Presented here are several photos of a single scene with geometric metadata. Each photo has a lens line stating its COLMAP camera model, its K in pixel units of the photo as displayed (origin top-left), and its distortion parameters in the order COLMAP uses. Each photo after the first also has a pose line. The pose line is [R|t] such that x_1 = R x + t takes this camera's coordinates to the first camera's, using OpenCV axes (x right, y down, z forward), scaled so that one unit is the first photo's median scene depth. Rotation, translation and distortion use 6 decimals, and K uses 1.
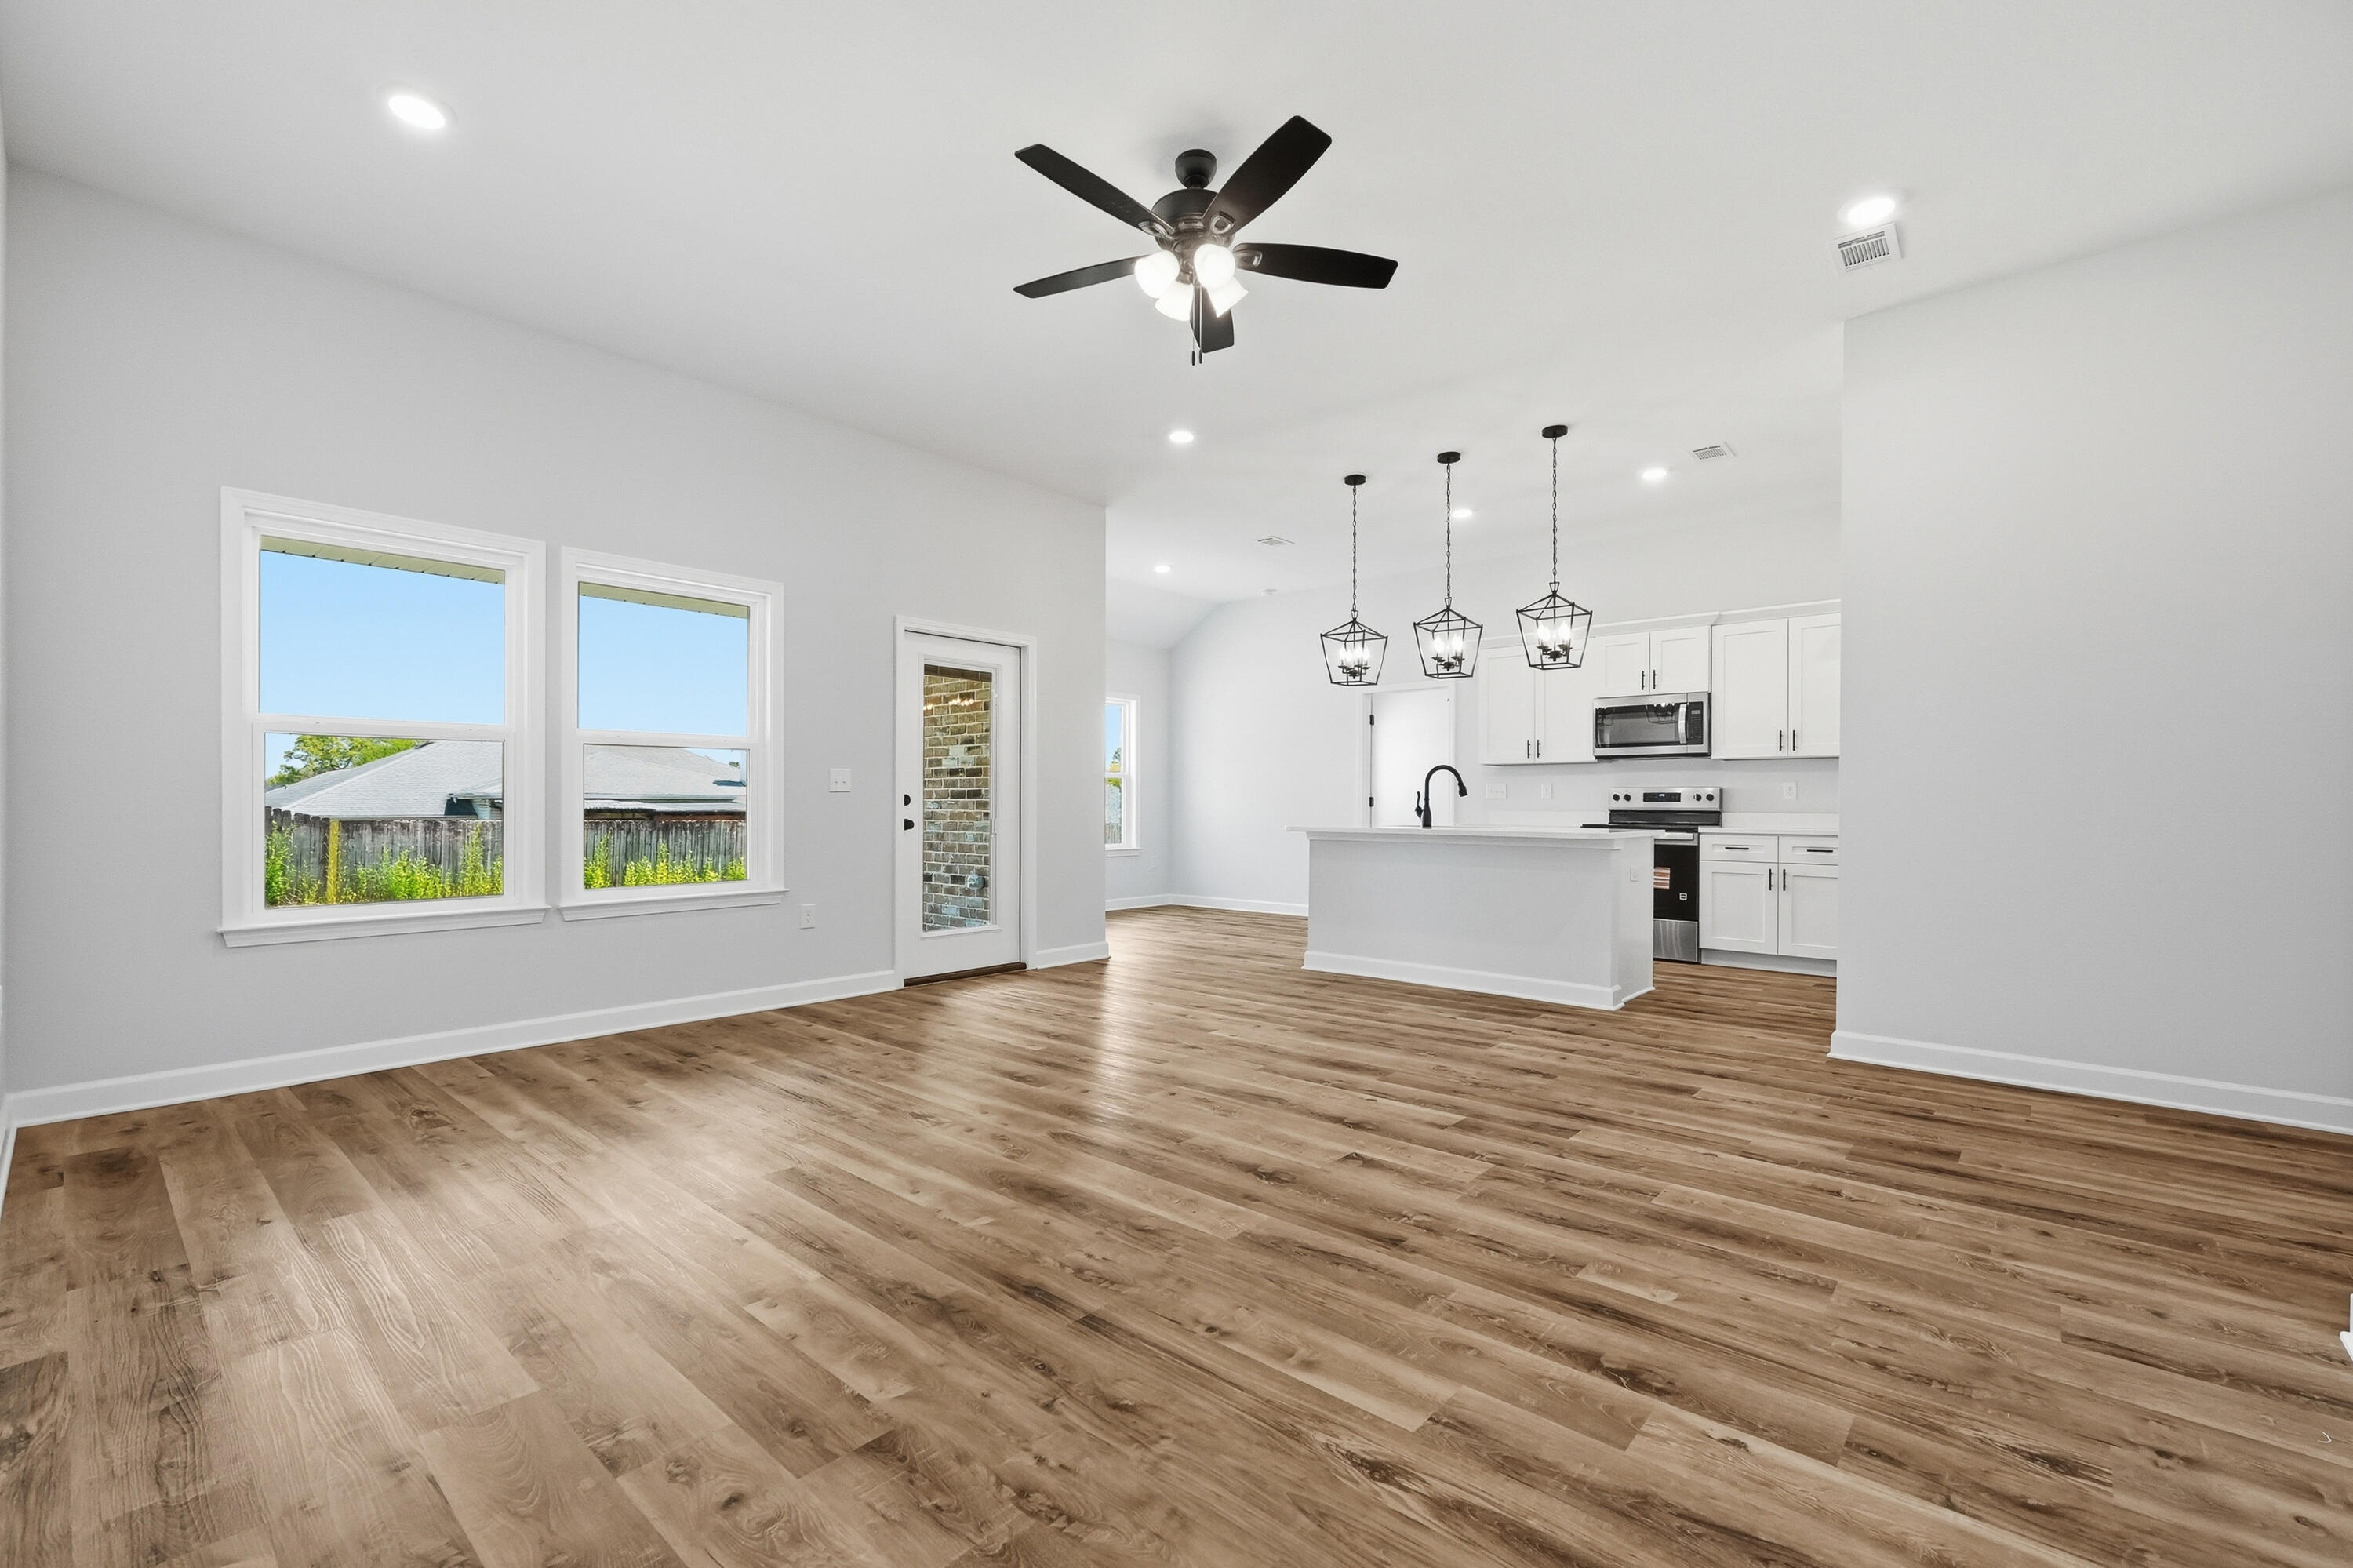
lens RADIAL K [[1005.2, 0, 1182.7], [0, 1005.2, 799.8], [0, 0, 1]] dist [-0.002502, 0.000859]
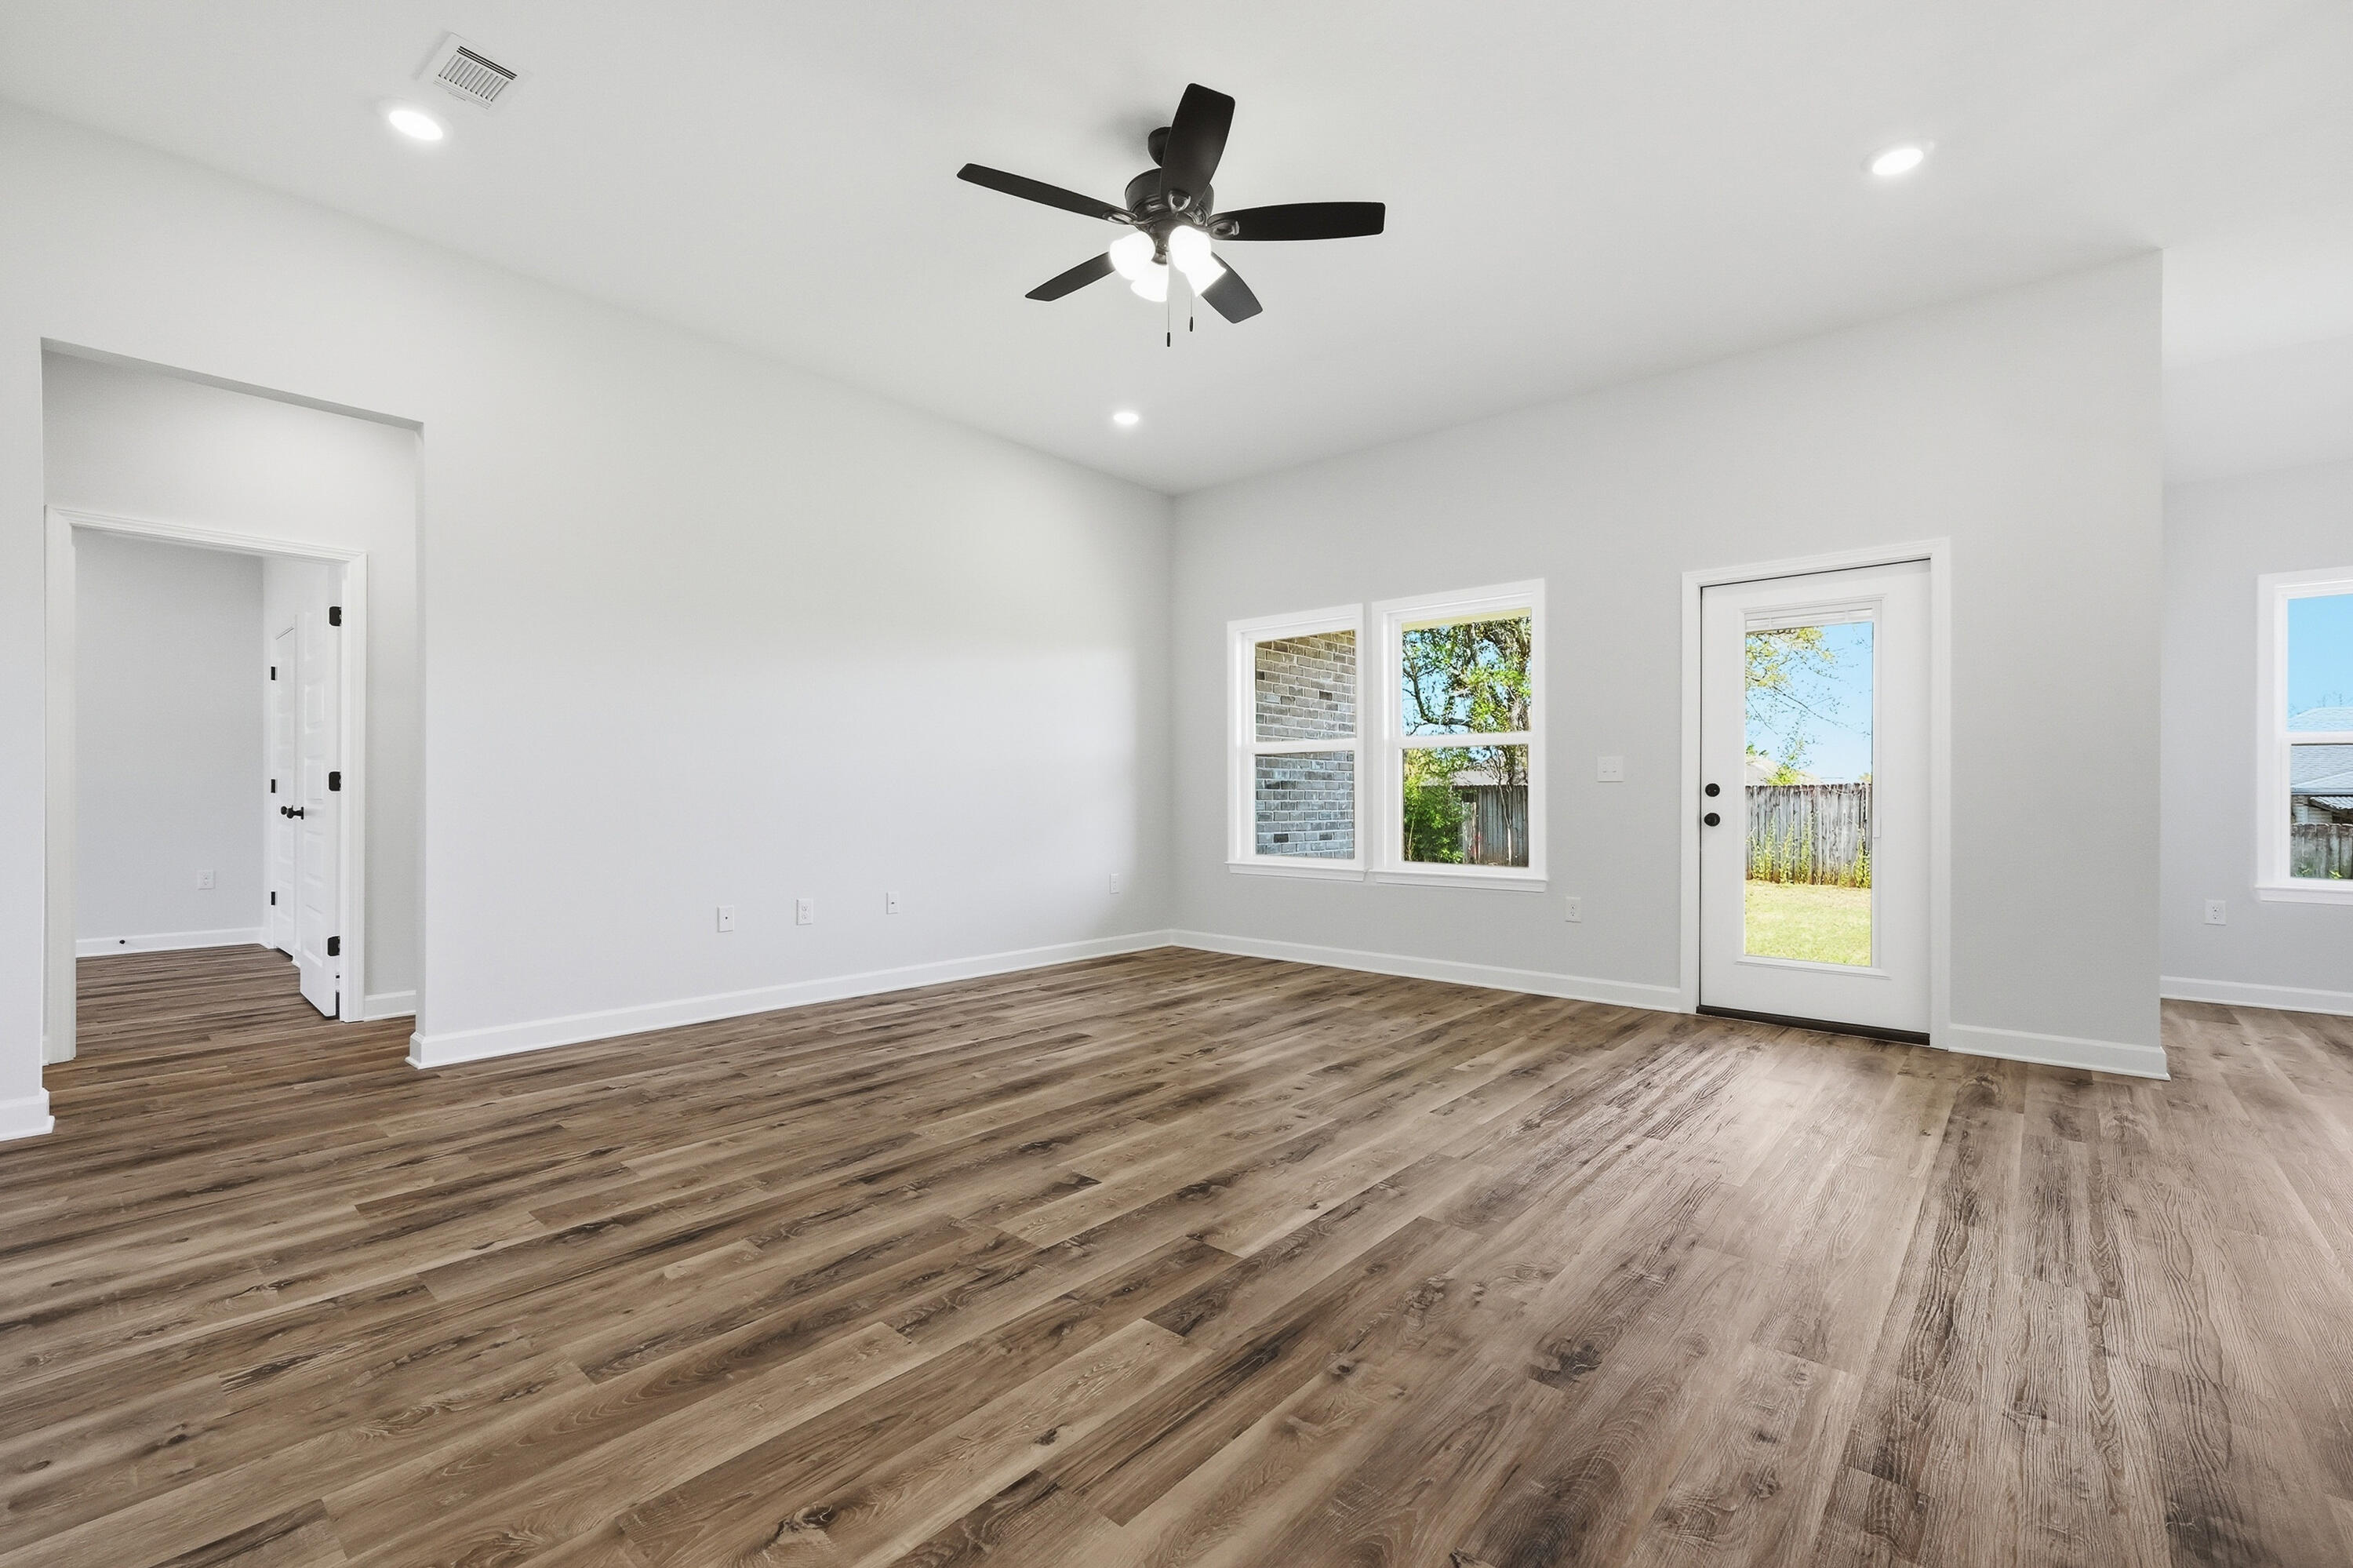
lens RADIAL K [[1006.3, 0, 1174.7], [0, 1006.3, 790.8], [0, 0, 1]] dist [-0.001342, 0.000912]
pose [[0.004399, -0.007883, -0.999959, 0.923264], [0.002060, 0.999967, -0.007874, 0.010751], [0.999988, -0.002025, 0.004415, 0.923648]]
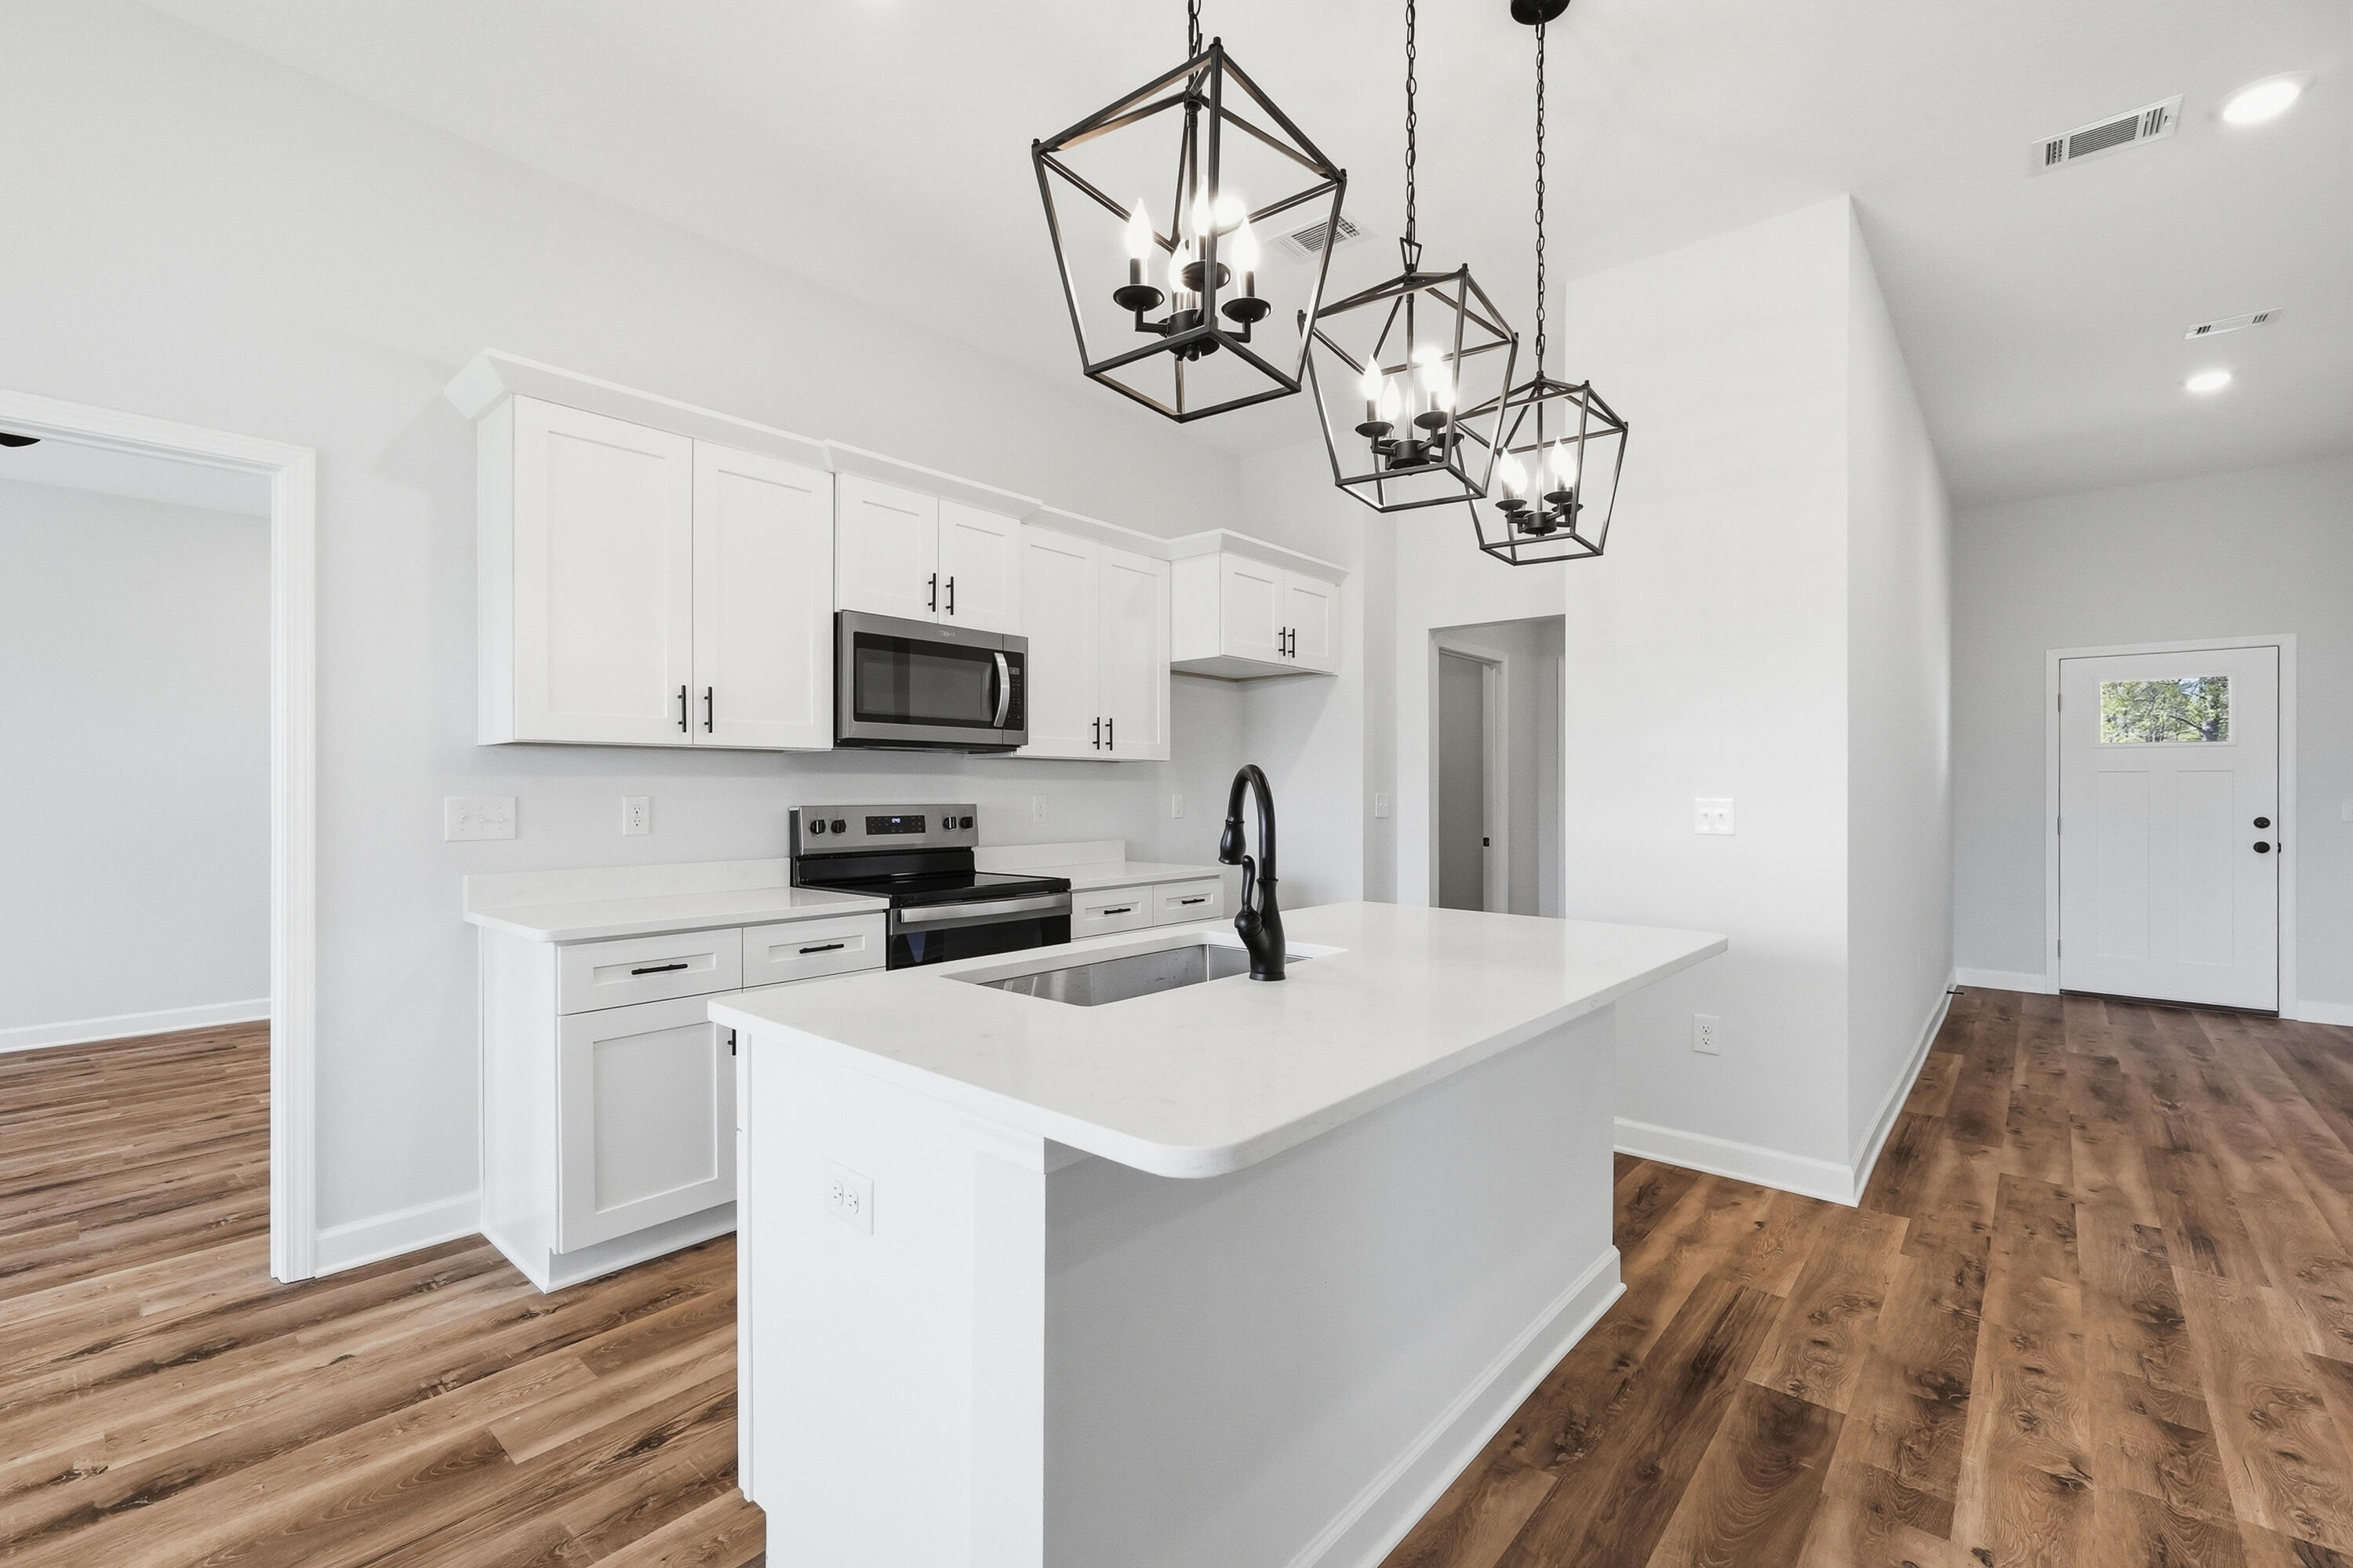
lens RADIAL K [[1006.3, 0, 1174.7], [0, 1006.3, 790.8], [0, 0, 1]] dist [-0.001342, 0.000912]
pose [[-0.005280, -0.006932, 0.999962, -0.087243], [-0.008687, 0.999939, 0.006886, -0.051542], [-0.999948, -0.008650, -0.005340, 1.812884]]
